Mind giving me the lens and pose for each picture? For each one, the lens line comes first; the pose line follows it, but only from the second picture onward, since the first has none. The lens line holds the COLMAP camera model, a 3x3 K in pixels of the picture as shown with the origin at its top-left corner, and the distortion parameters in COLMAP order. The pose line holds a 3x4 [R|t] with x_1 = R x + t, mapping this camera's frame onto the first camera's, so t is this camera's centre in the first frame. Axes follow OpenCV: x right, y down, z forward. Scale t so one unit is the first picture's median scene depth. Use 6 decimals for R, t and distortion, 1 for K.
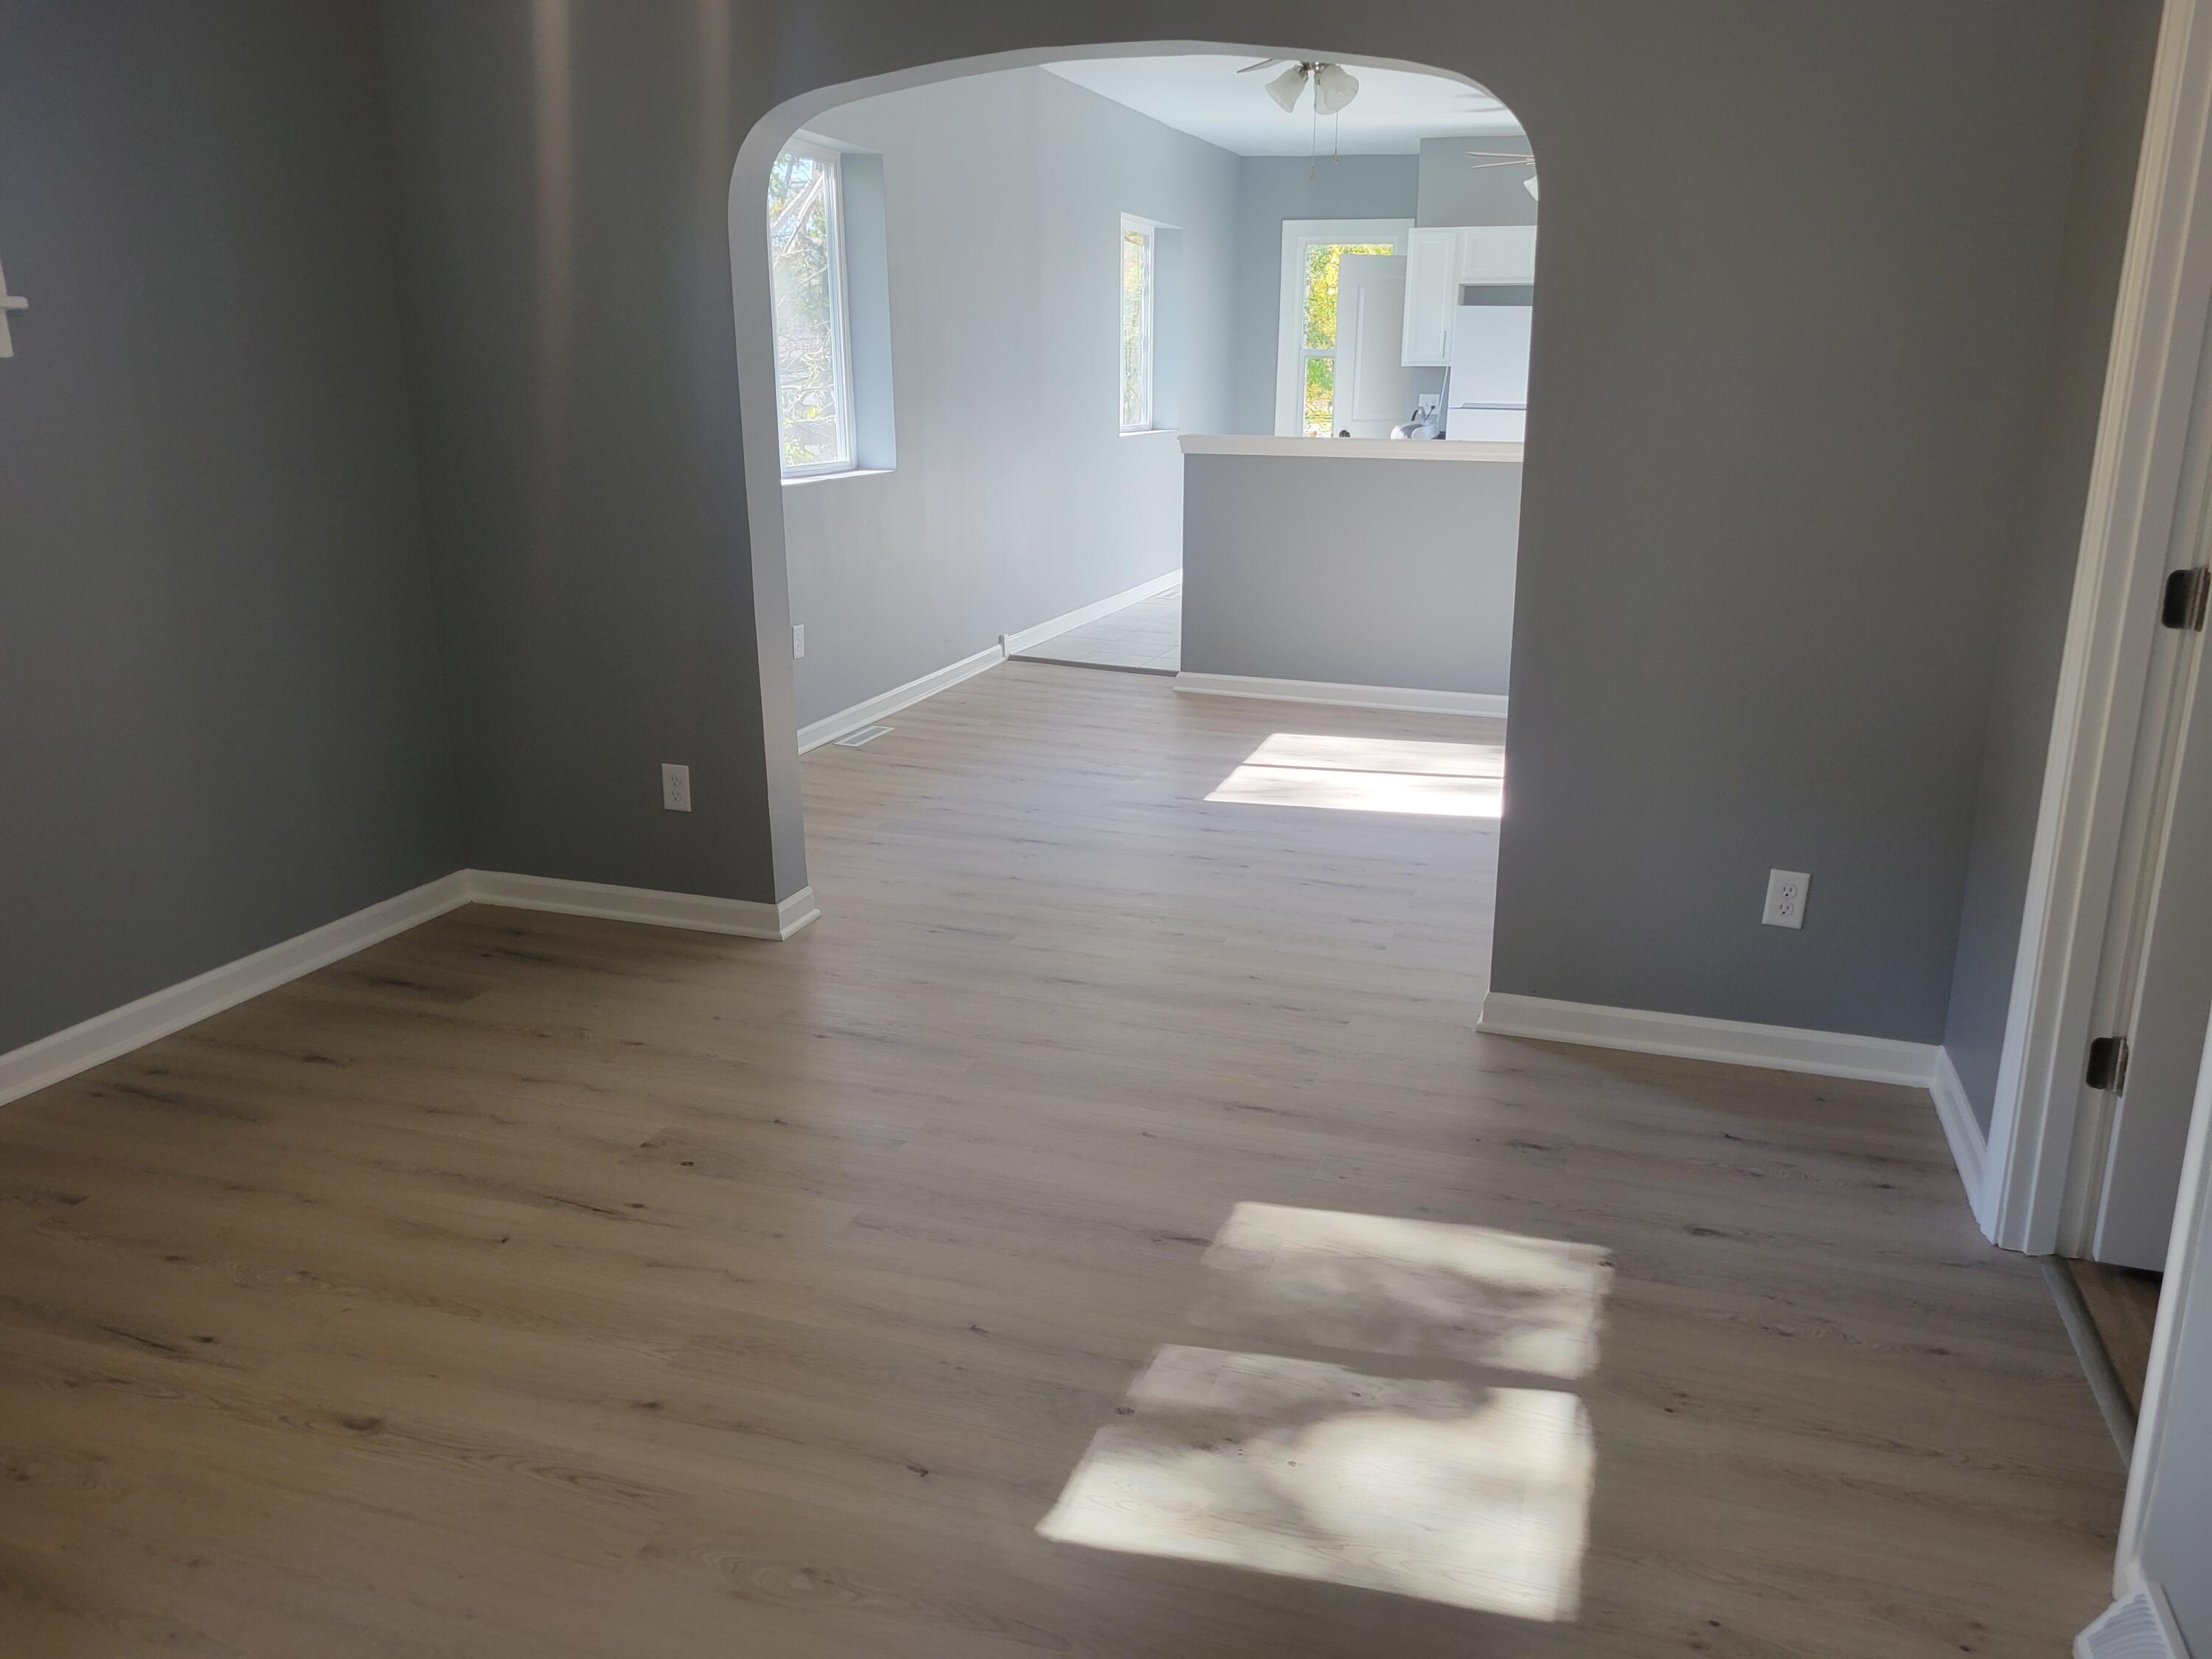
lens RADIAL K [[1664.5, 0, 1109.8], [0, 1664.5, 810.1], [0, 0, 1]] dist [0.063237, 0.000308]
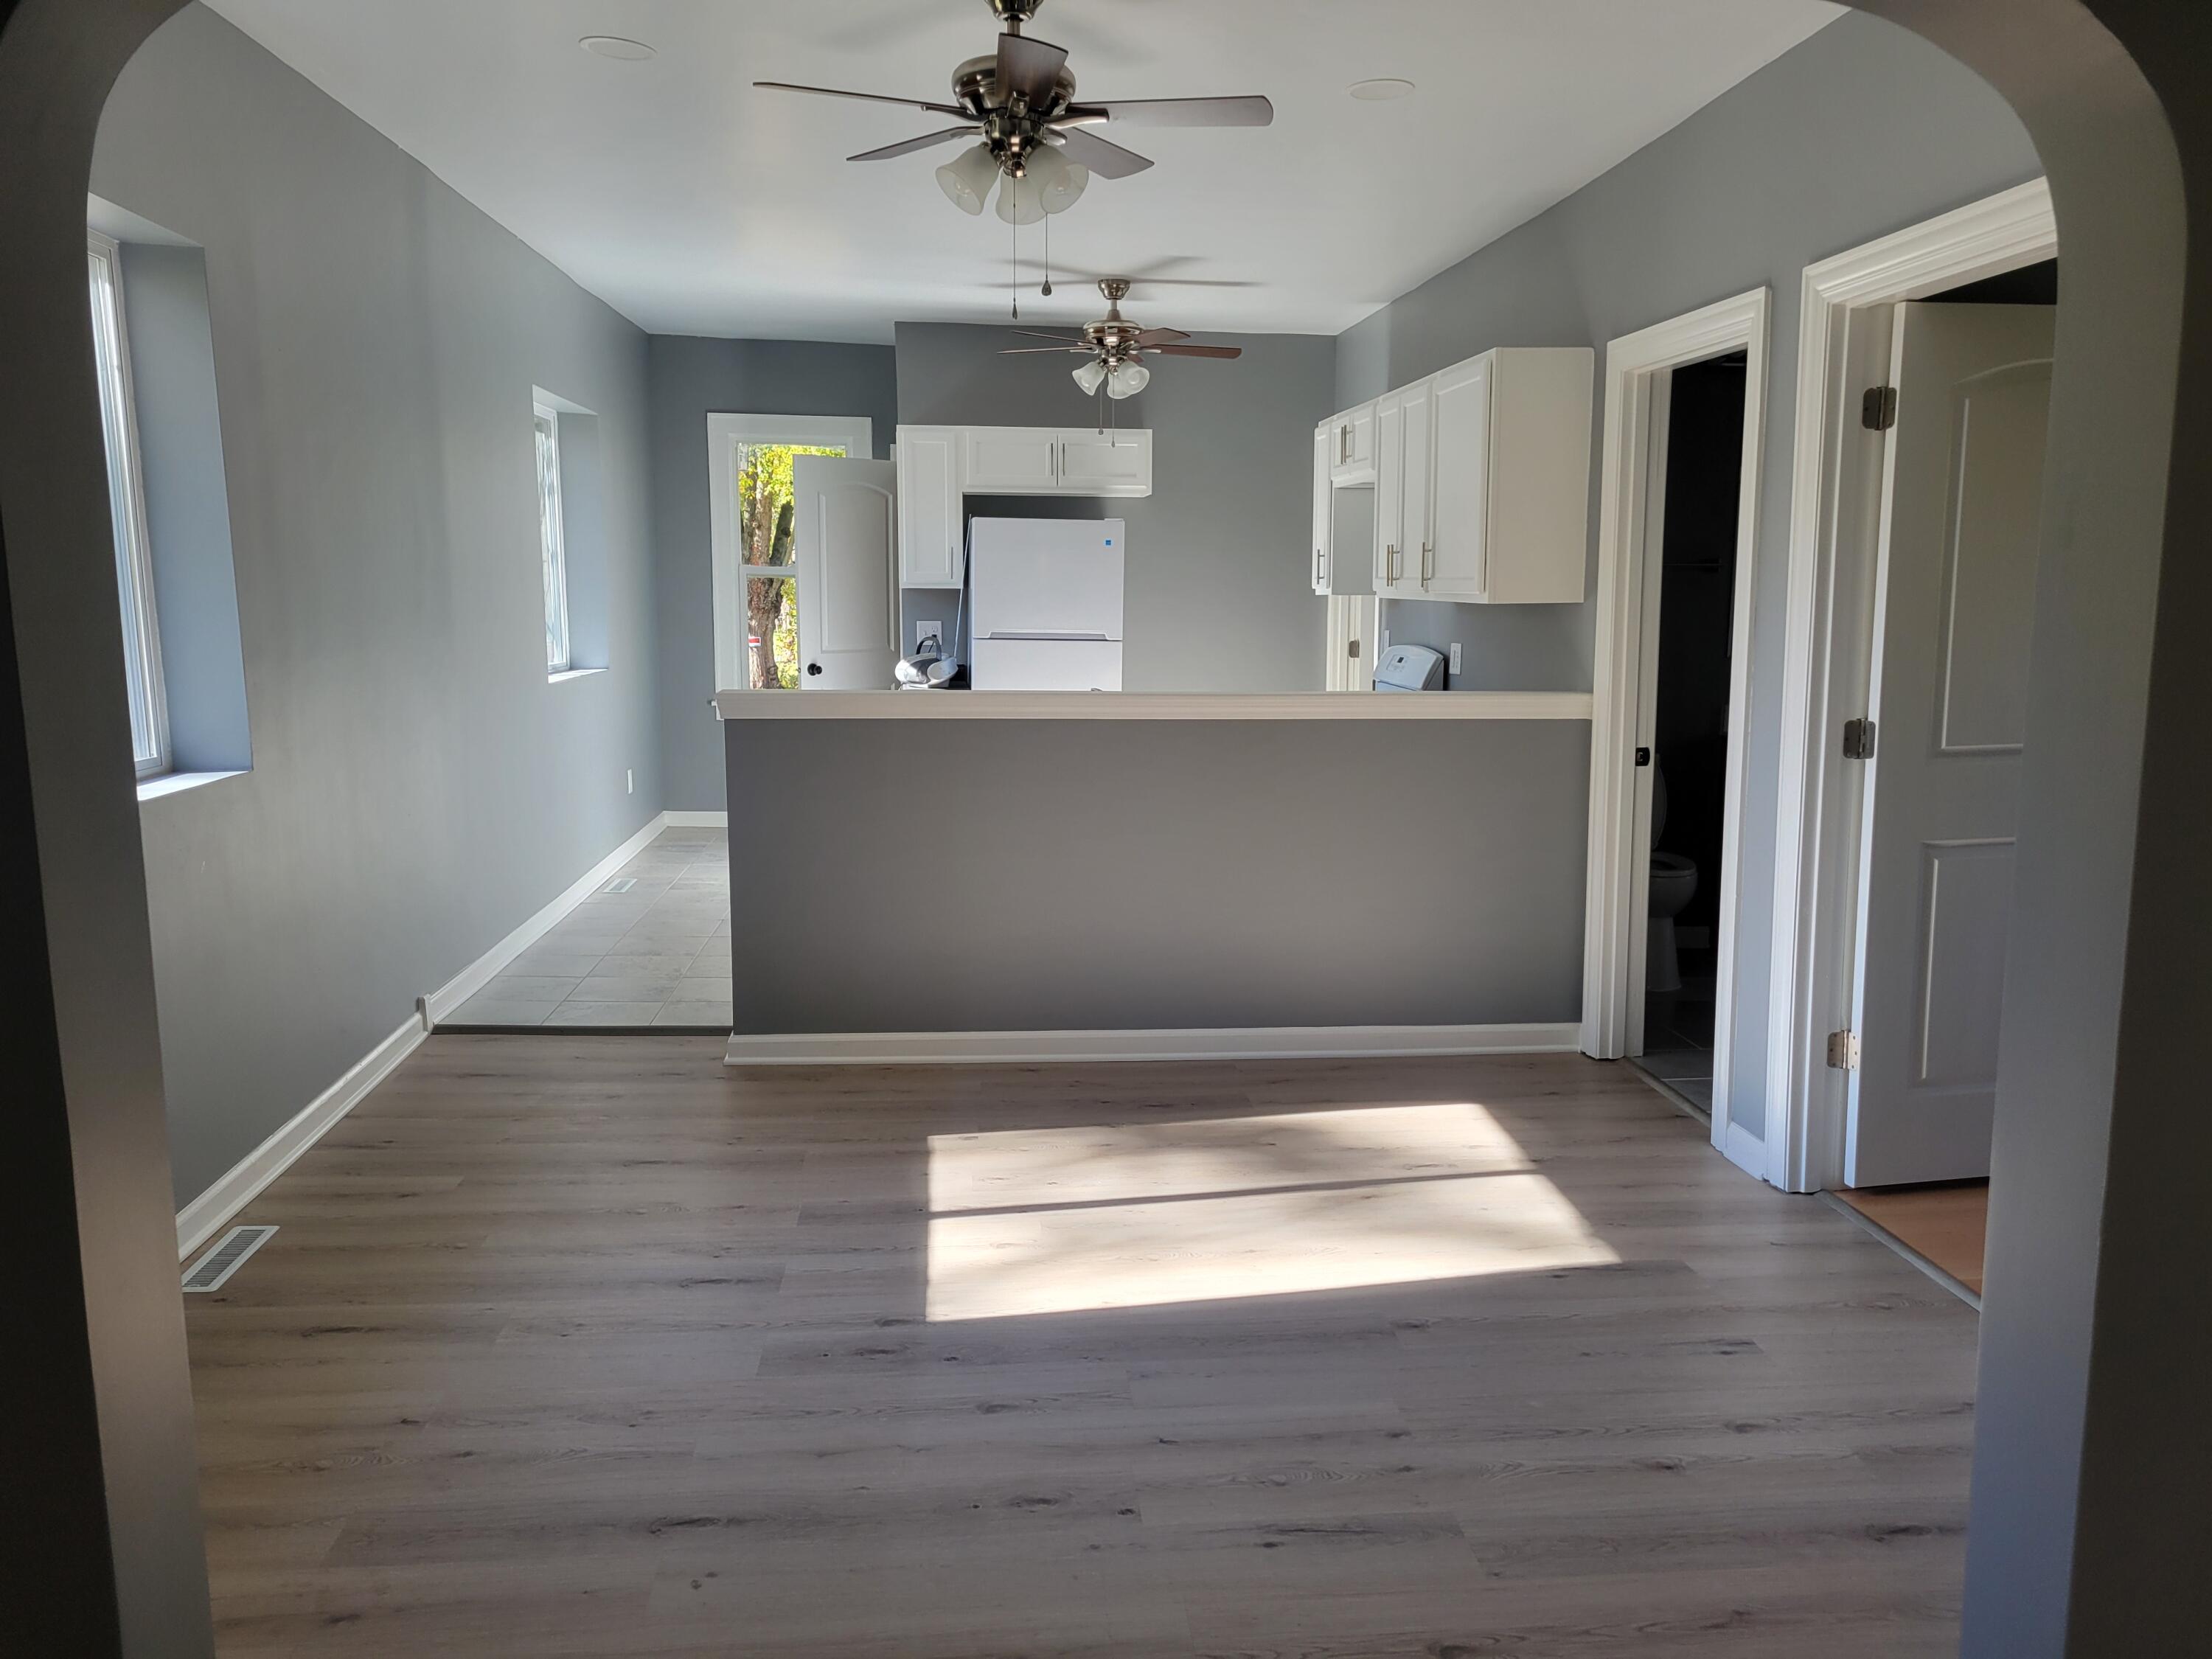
lens RADIAL K [[1664.5, 0, 1109.8], [0, 1664.5, 810.1], [0, 0, 1]] dist [0.063237, 0.000308]
pose [[0.913035, -0.059969, 0.403449, -0.070981], [0.108291, 0.989274, -0.098026, -0.074845], [-0.393243, 0.133191, 0.909736, 0.260761]]
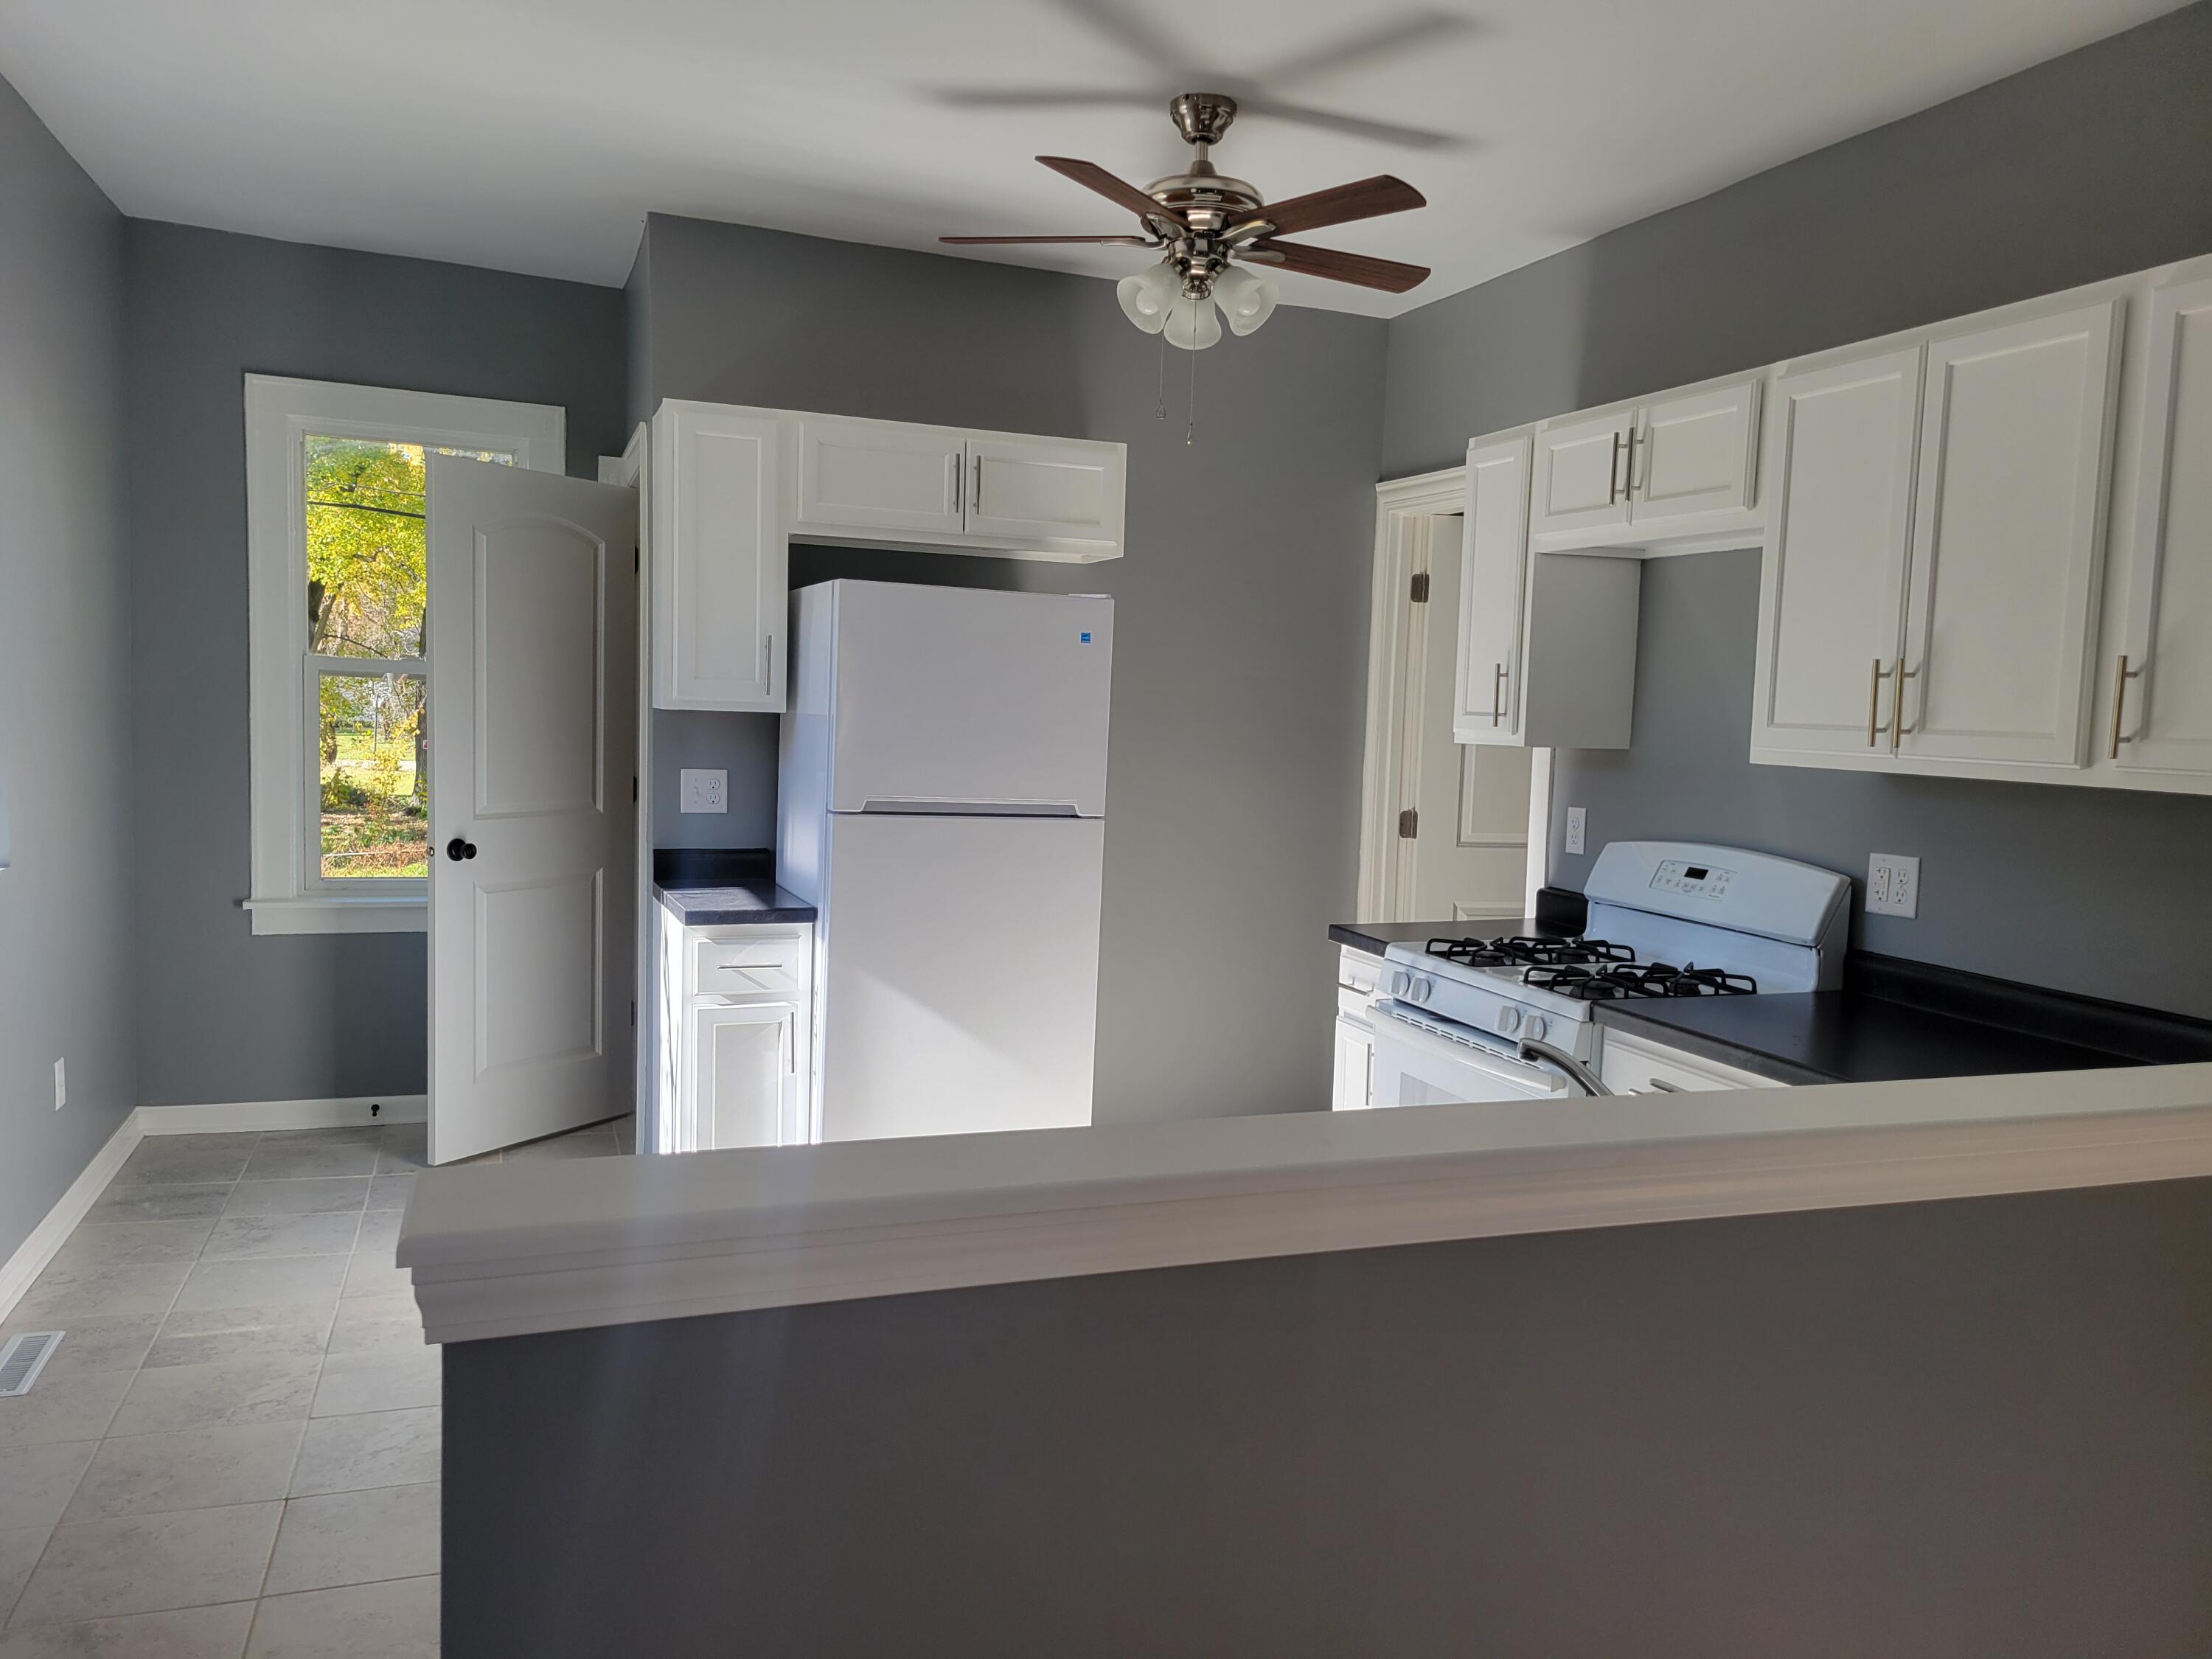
lens RADIAL K [[1616.6, 0, 1106.0], [0, 1616.6, 829.5], [0, 0, 1]] dist [0.056224, -0.003587]
pose [[0.772438, -0.035232, 0.634112, -0.000939], [0.138316, 0.983825, -0.113826, -0.188303], [-0.619845, 0.175631, 0.764817, 0.676180]]
